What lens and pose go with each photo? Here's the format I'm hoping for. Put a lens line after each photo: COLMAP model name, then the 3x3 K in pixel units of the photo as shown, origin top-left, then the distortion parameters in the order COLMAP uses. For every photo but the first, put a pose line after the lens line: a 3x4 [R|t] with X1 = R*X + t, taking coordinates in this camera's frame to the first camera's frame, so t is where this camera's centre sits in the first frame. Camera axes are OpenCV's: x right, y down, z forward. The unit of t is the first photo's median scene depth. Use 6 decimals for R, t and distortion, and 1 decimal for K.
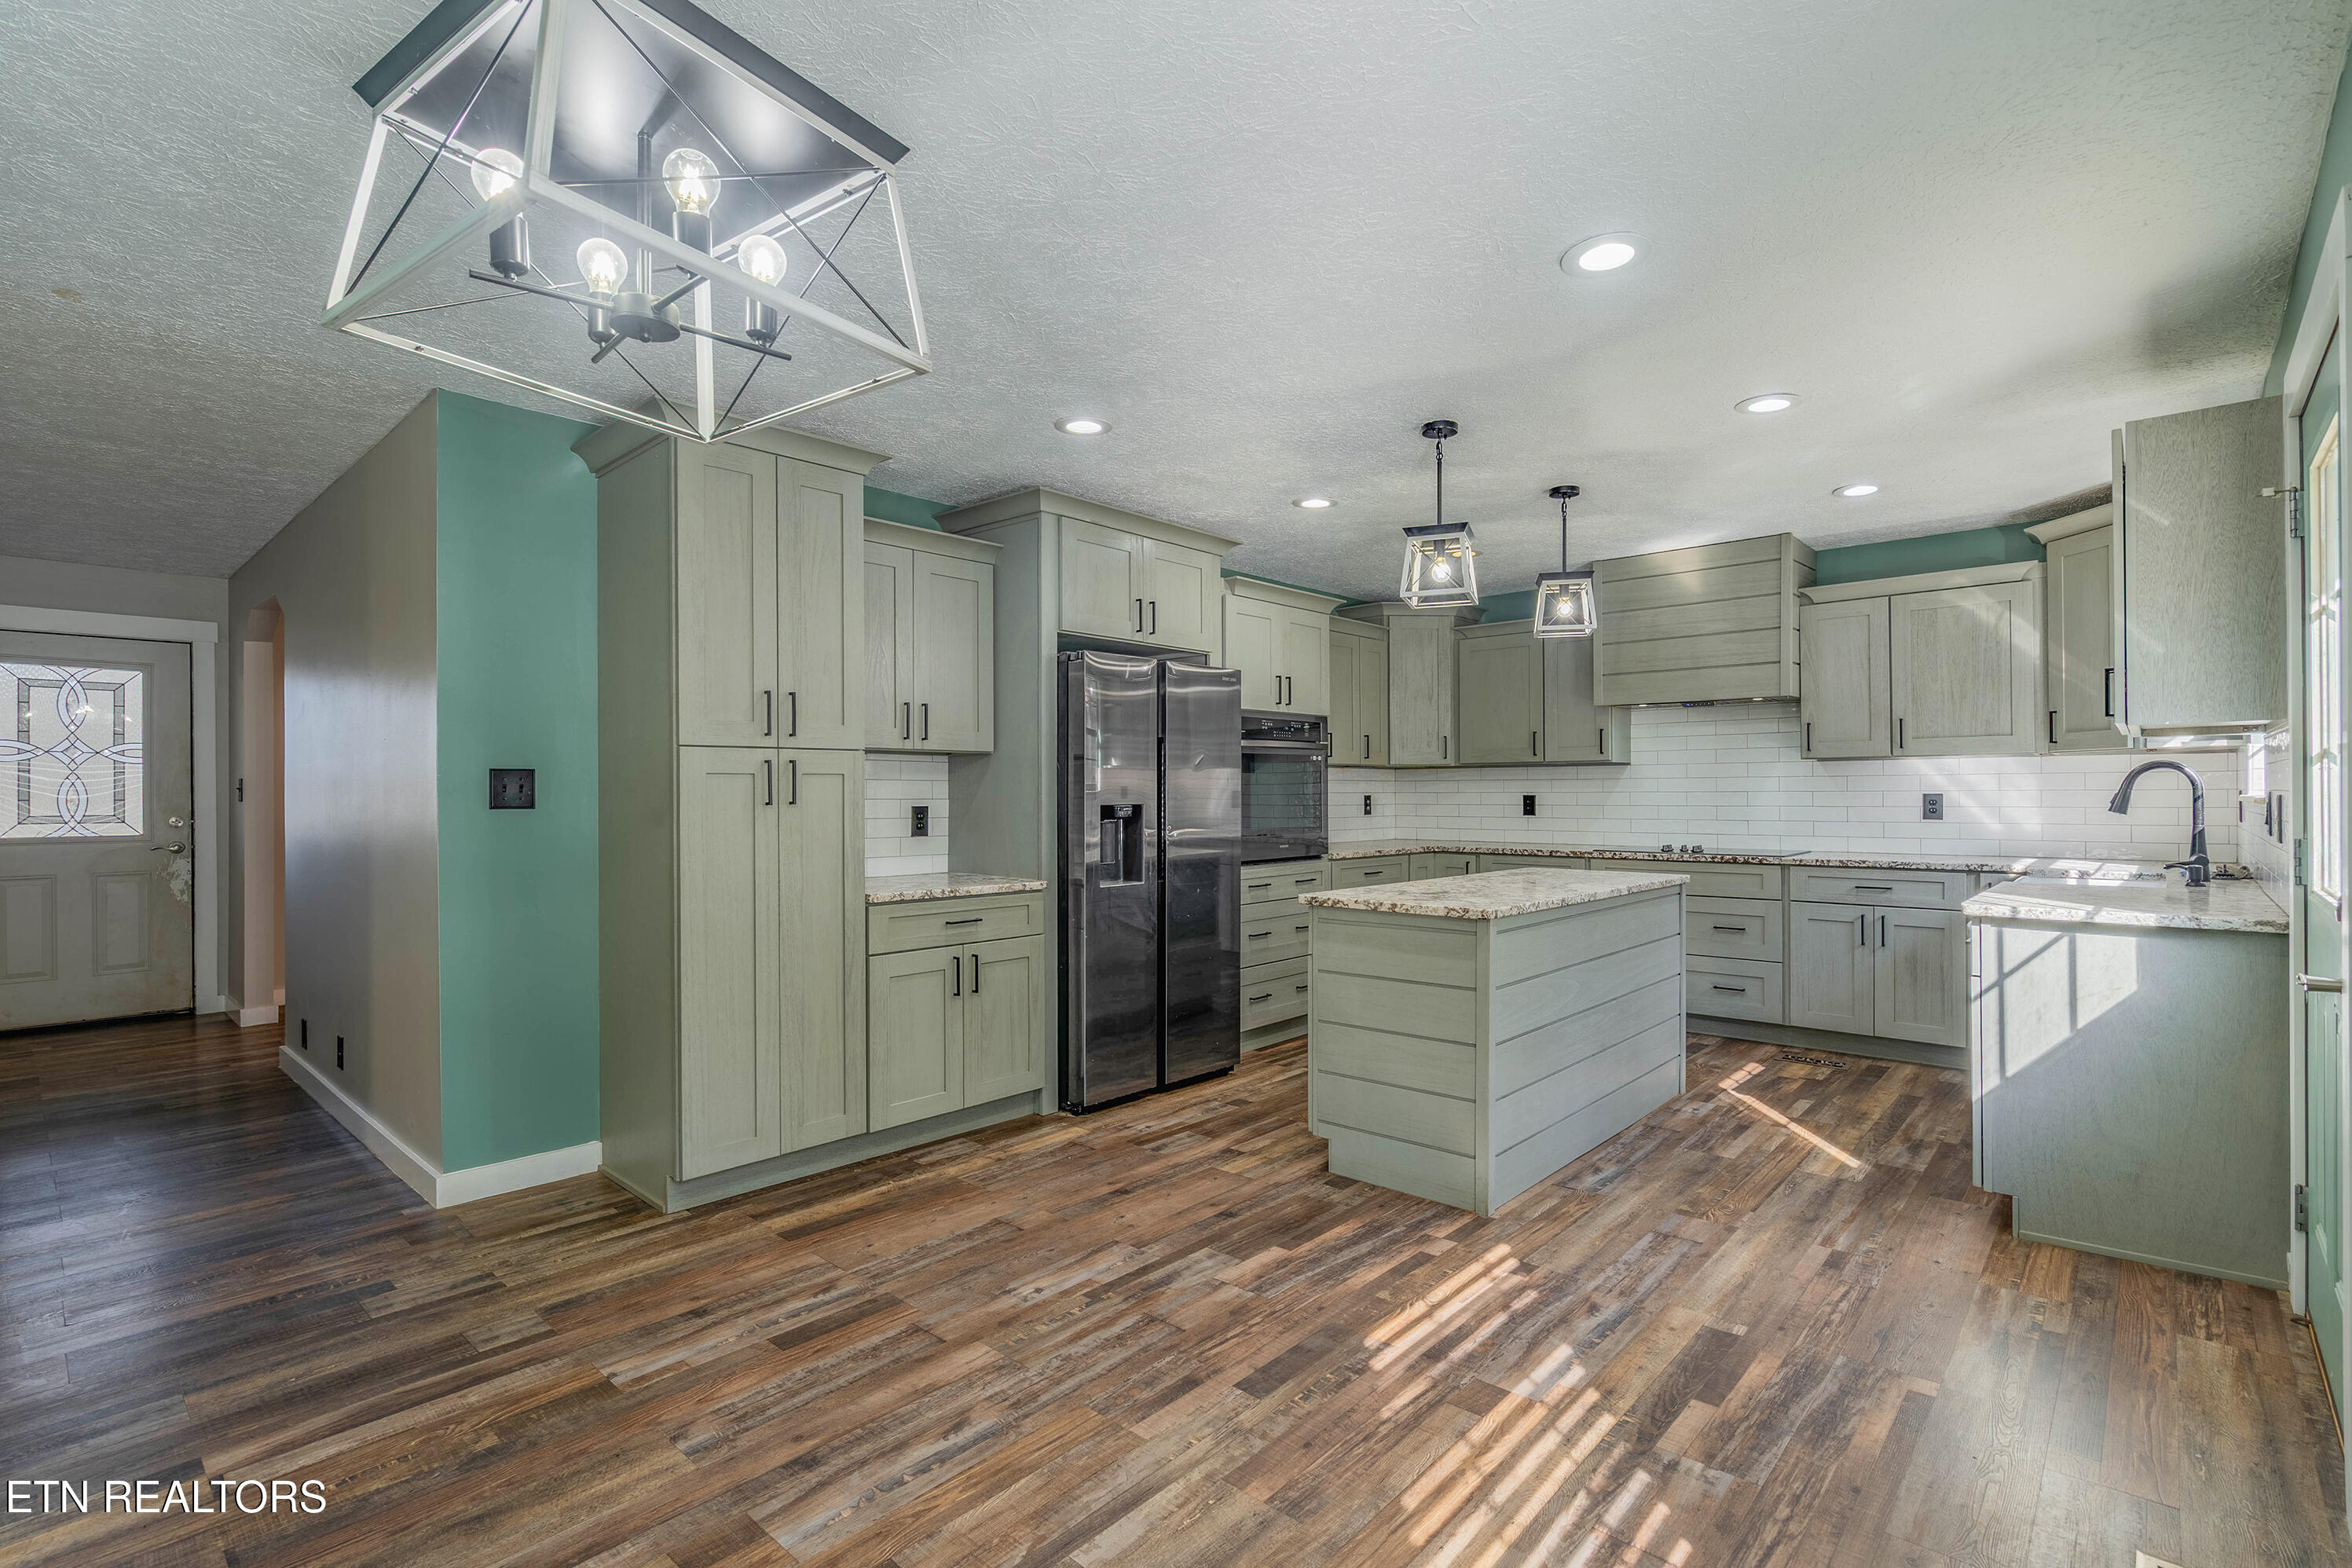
lens RADIAL K [[1090.1, 0, 1191.7], [0, 1090.1, 786.5], [0, 0, 1]] dist [-0.002968, -0.001423]
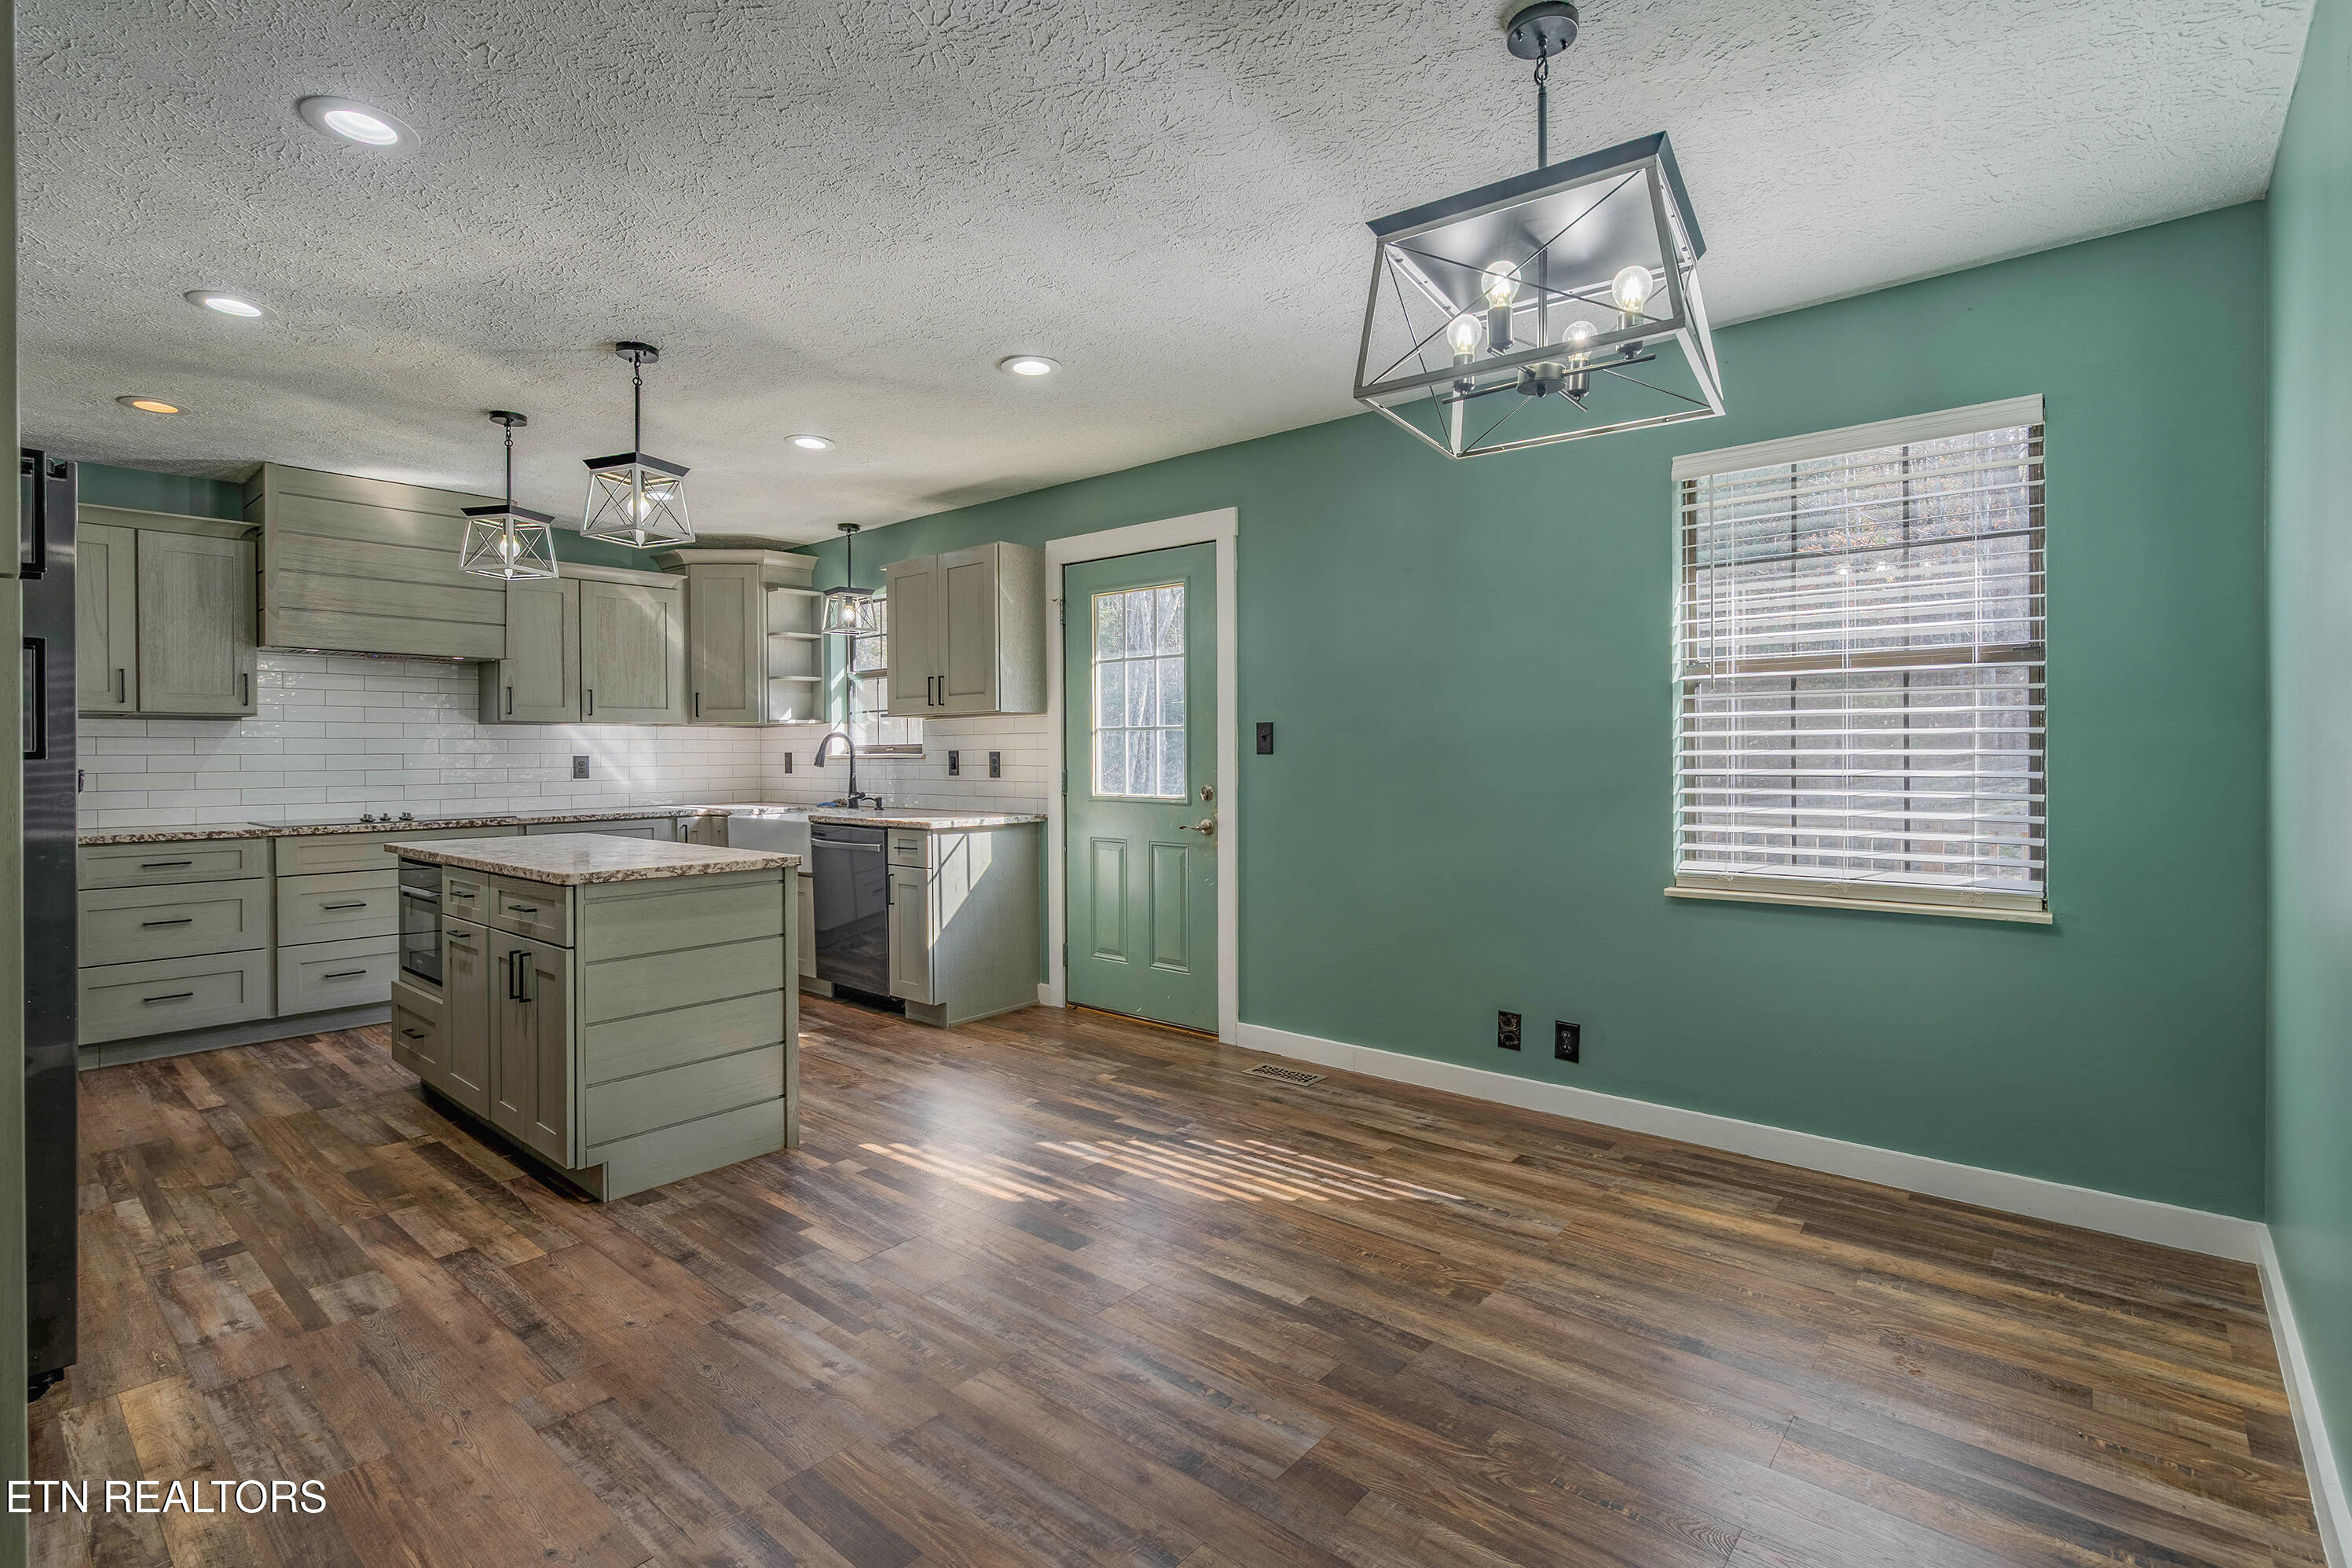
lens RADIAL K [[1090.1, 0, 1191.1], [0, 1090.1, 747.3], [0, 0, 1]] dist [-0.002968, -0.001423]
pose [[-0.032247, 0.011316, 0.999416, -0.767307], [0.002047, 0.999935, -0.011256, 0.018647], [-0.999478, 0.001683, -0.032268, 0.618029]]
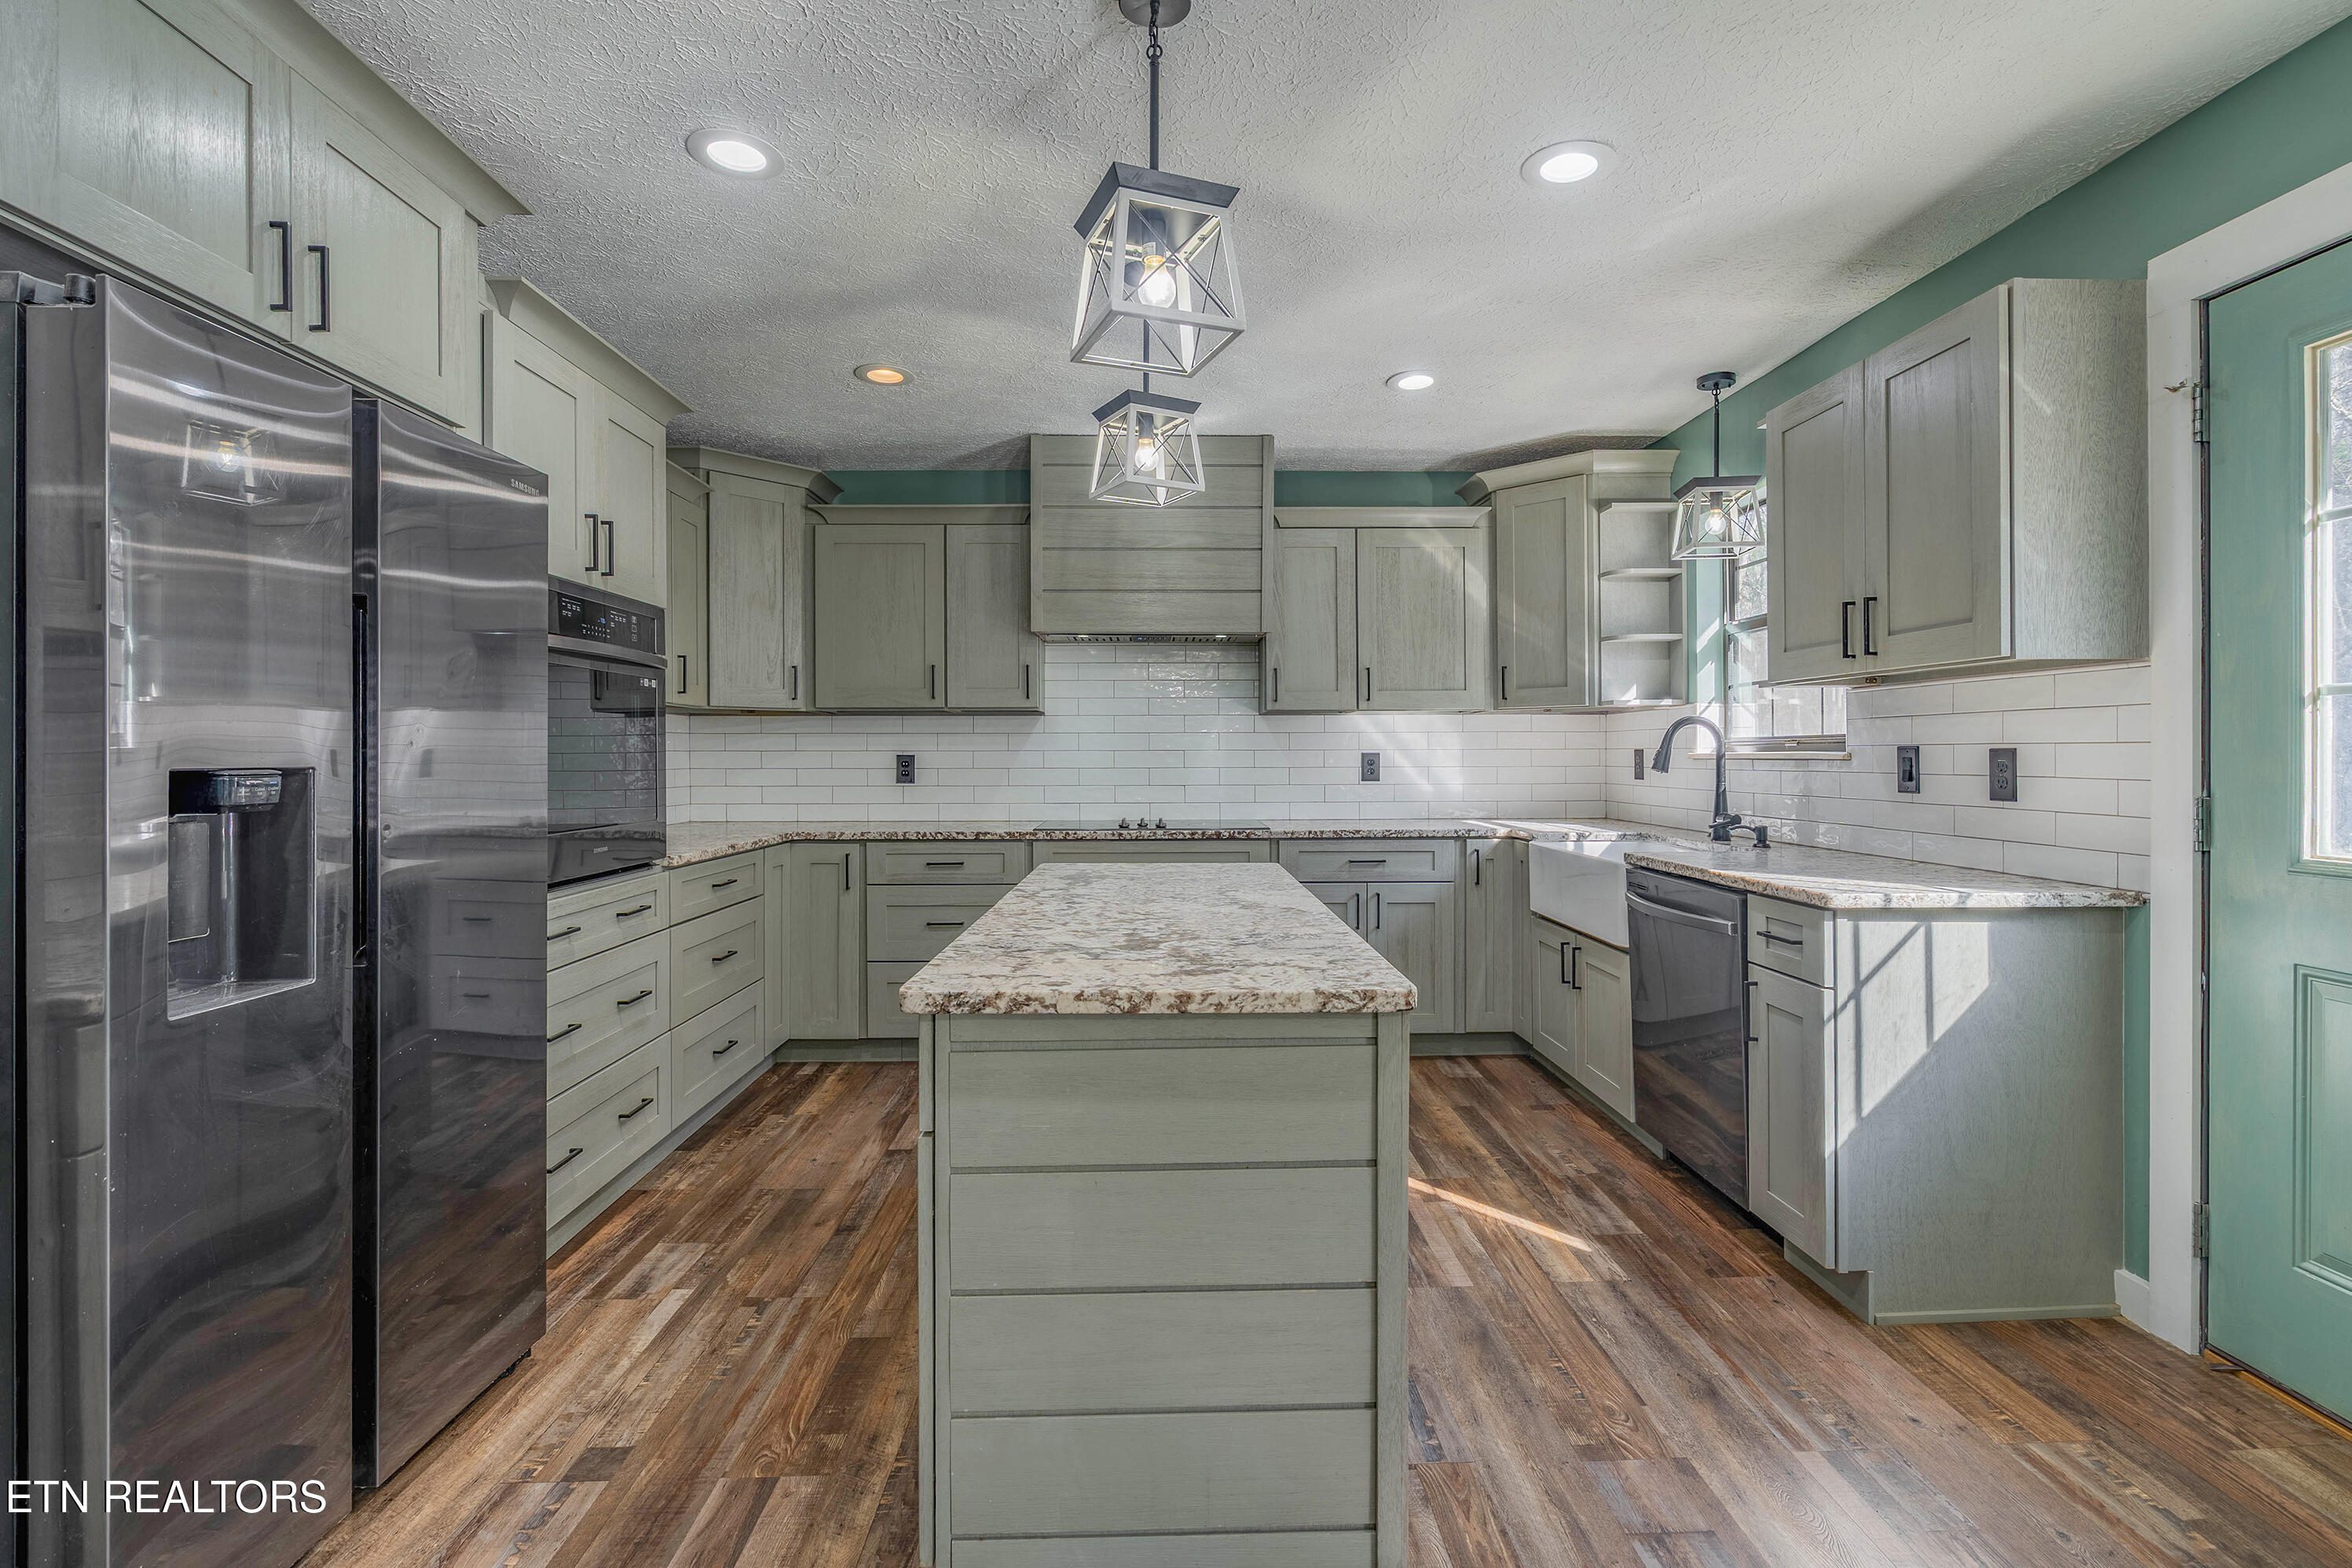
lens RADIAL K [[1090.1, 0, 1177.0], [0, 1090.1, 759.8], [0, 0, 1]] dist [-0.002968, -0.001423]
pose [[0.726342, 0.000277, 0.687334, -0.110175], [-0.004354, 0.999982, 0.004198, 0.014376], [-0.687320, -0.006042, 0.726330, 0.697623]]
